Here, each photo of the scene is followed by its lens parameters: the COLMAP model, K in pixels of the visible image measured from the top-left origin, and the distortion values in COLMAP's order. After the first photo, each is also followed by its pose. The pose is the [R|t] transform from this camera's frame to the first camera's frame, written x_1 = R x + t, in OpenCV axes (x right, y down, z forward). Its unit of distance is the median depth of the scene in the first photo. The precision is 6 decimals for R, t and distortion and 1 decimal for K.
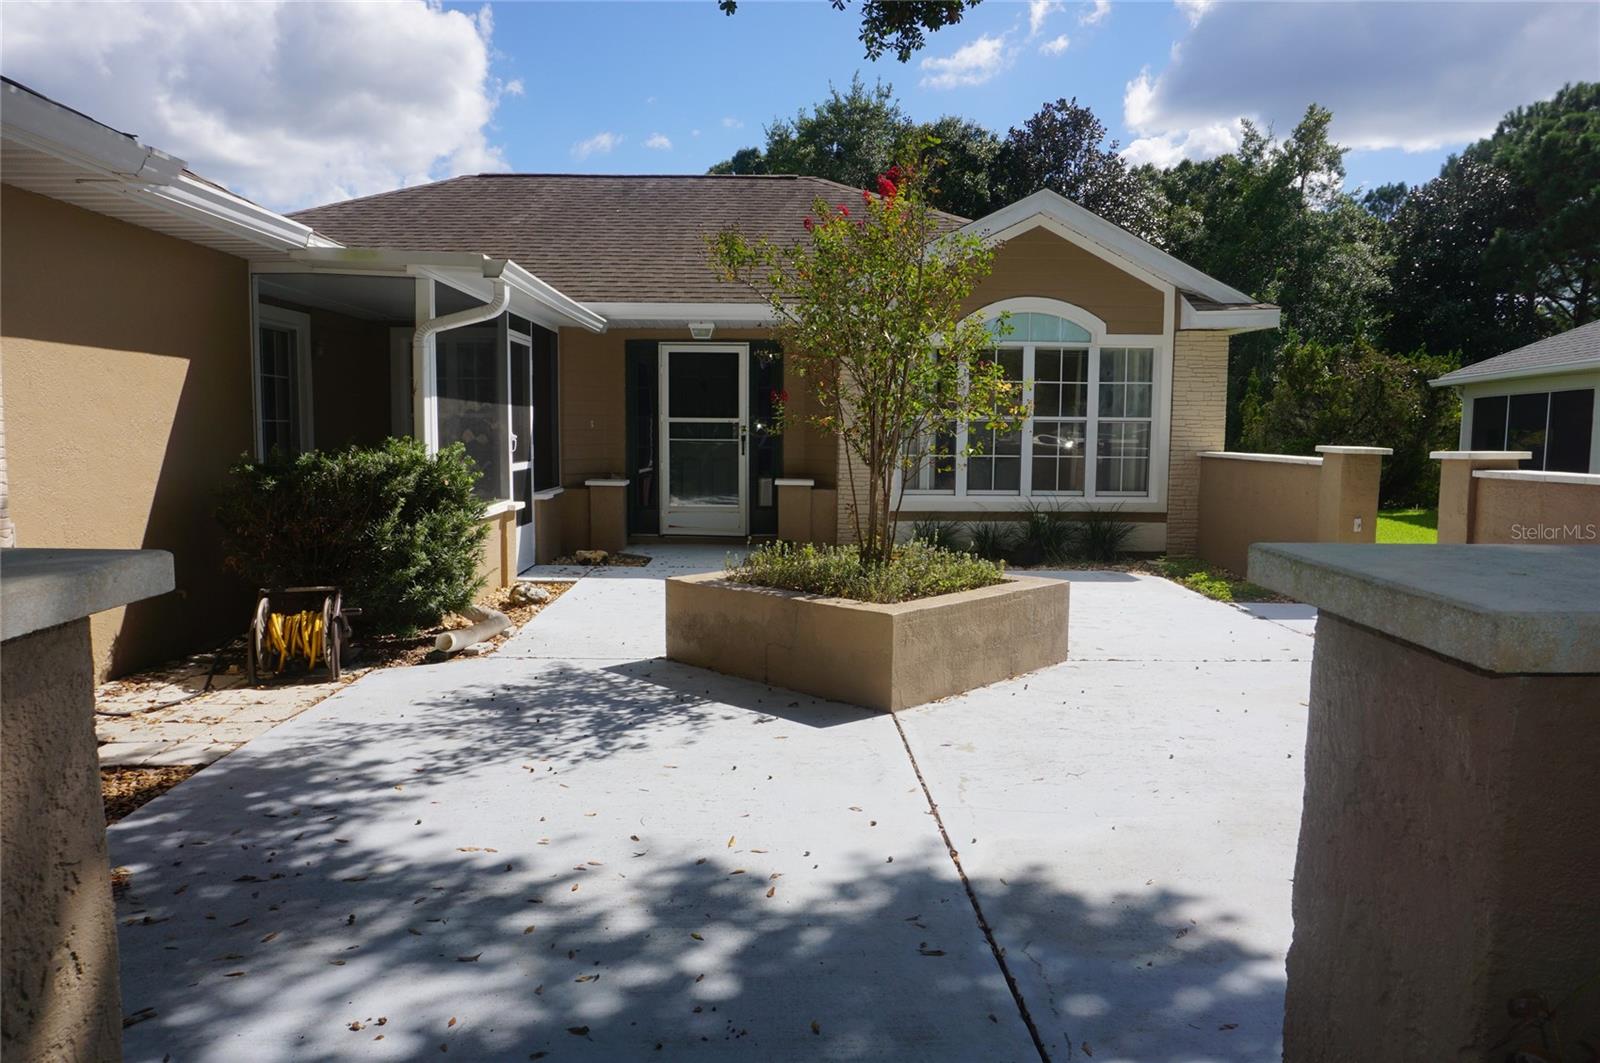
lens RADIAL K [[1091.3, 0, 795.7], [0, 1091.3, 524.9], [0, 0, 1]] dist [-0.048968, 0.058267]
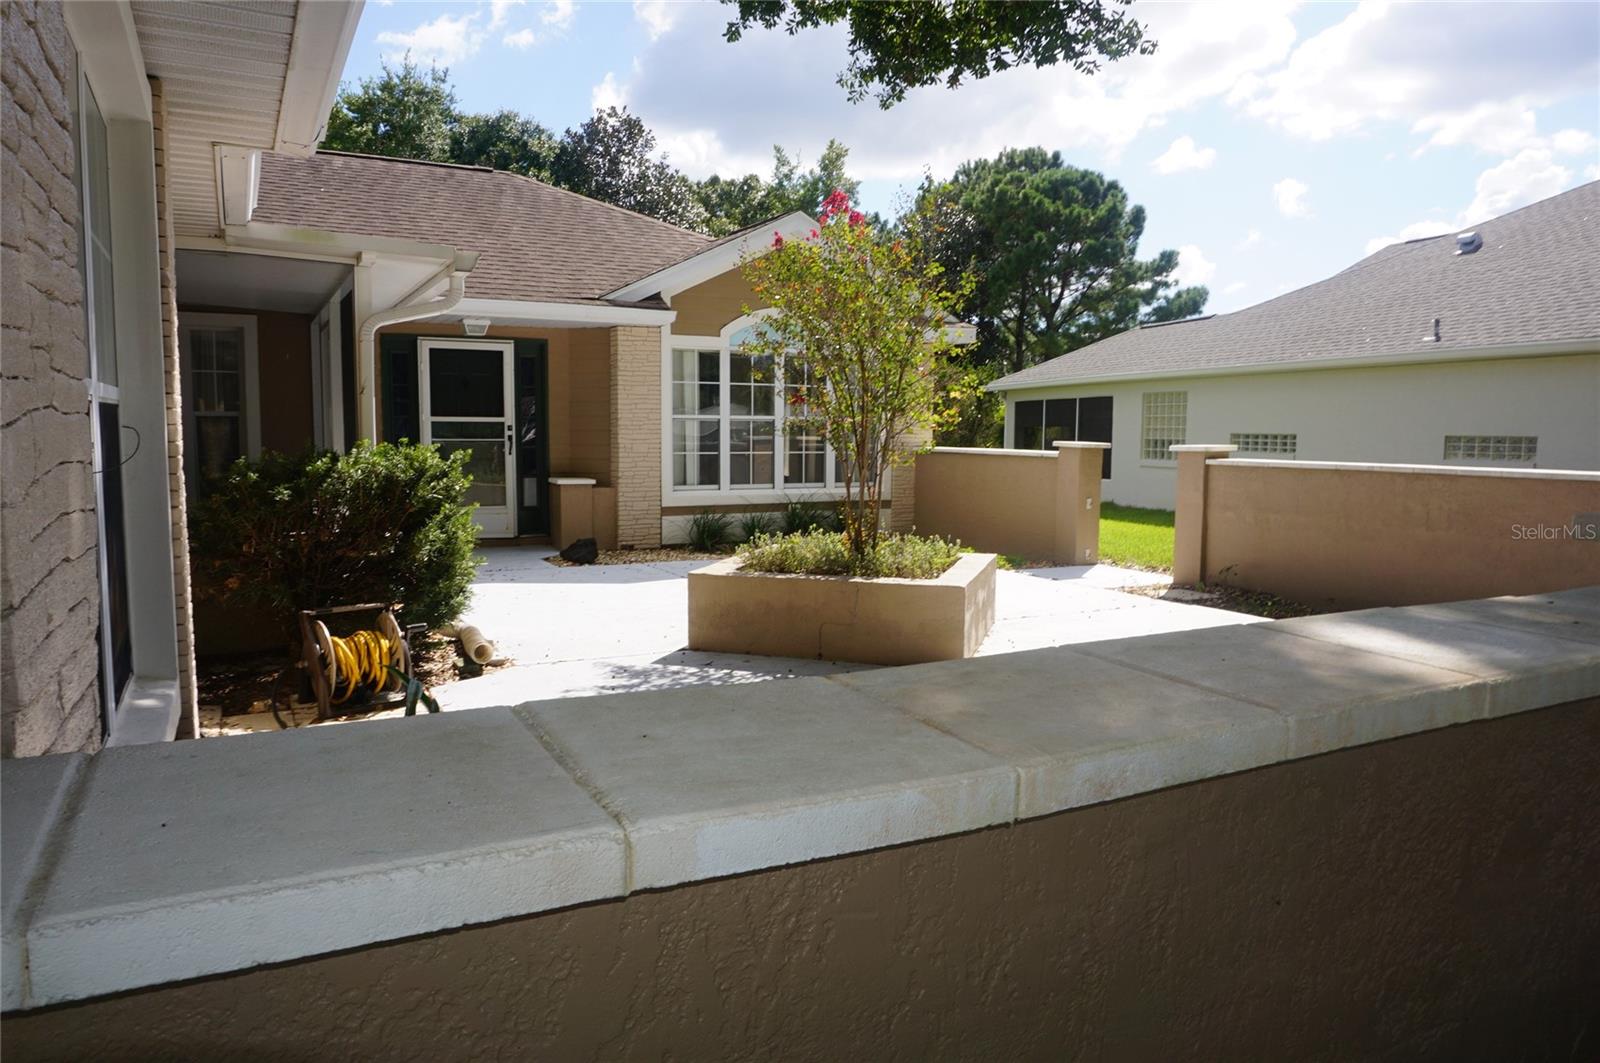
lens RADIAL K [[1091.3, 0, 795.7], [0, 1091.3, 524.9], [0, 0, 1]] dist [-0.048968, 0.058267]
pose [[0.892948, -0.040372, 0.448345, -0.259975], [0.038911, 0.999165, 0.012475, -0.003275], [-0.448474, 0.006306, 0.893774, 0.009171]]
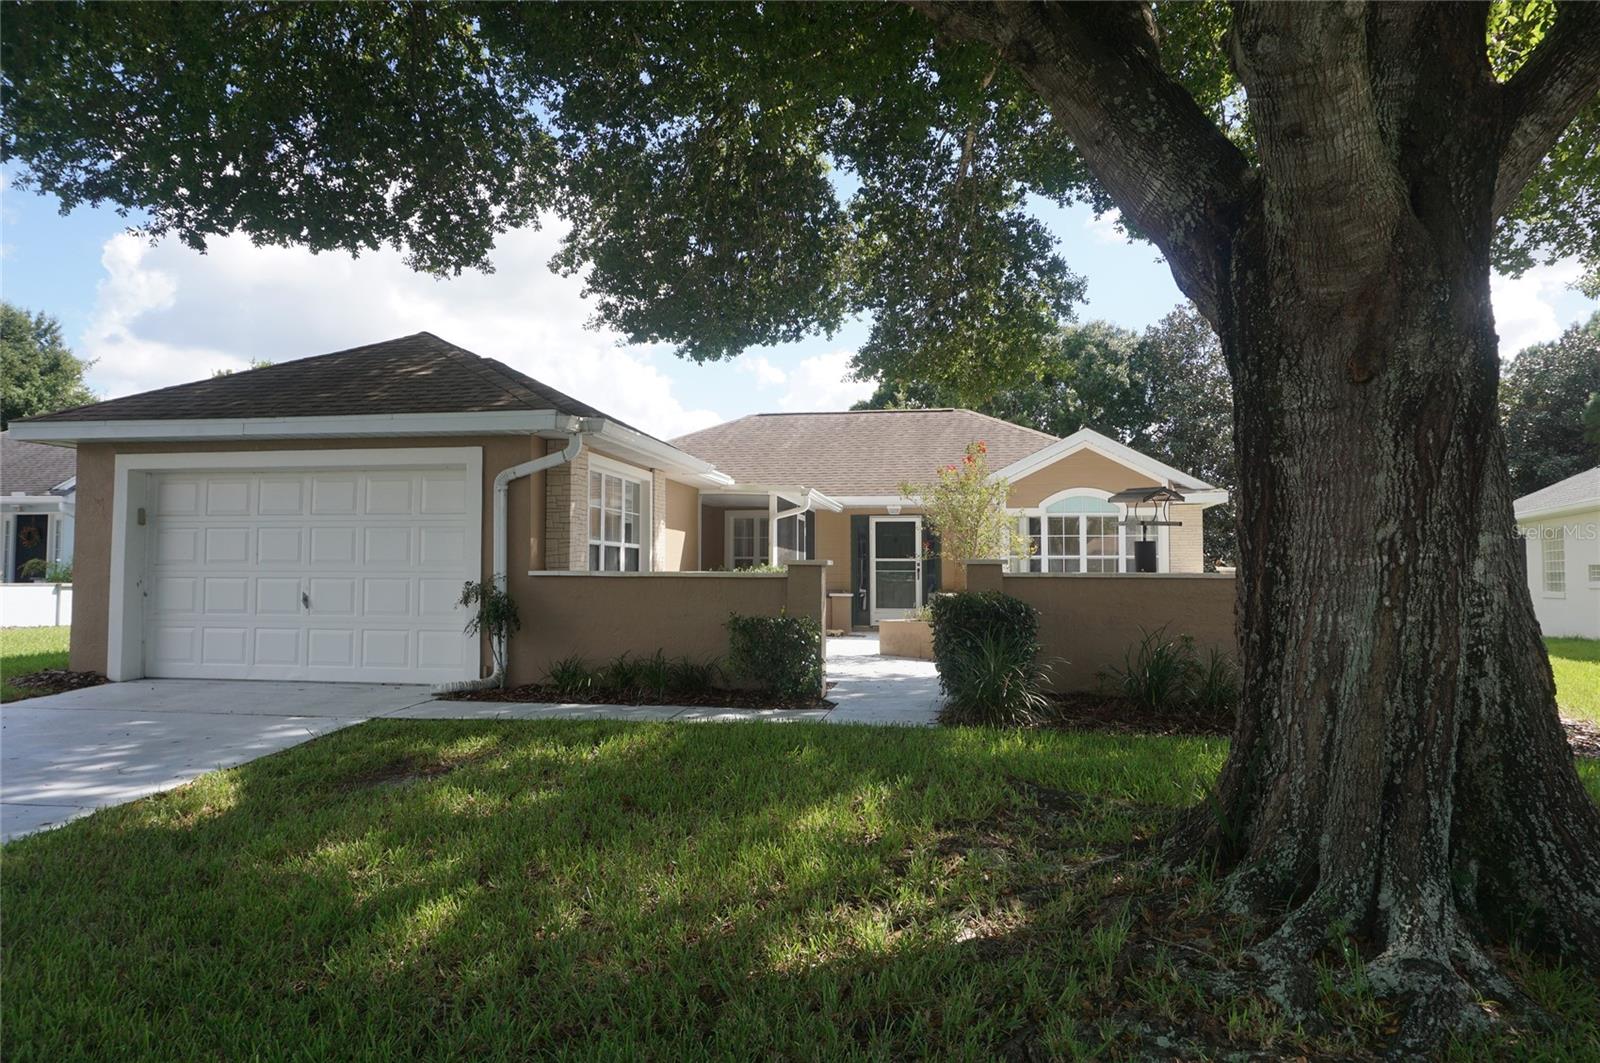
lens RADIAL K [[1091.3, 0, 795.7], [0, 1091.3, 524.9], [0, 0, 1]] dist [-0.048968, 0.058267]
pose [[0.984573, -0.014196, -0.174399, 0.063005], [-0.010348, 0.990235, -0.139022, 0.091505], [0.174670, 0.138682, 0.974812, -0.729662]]
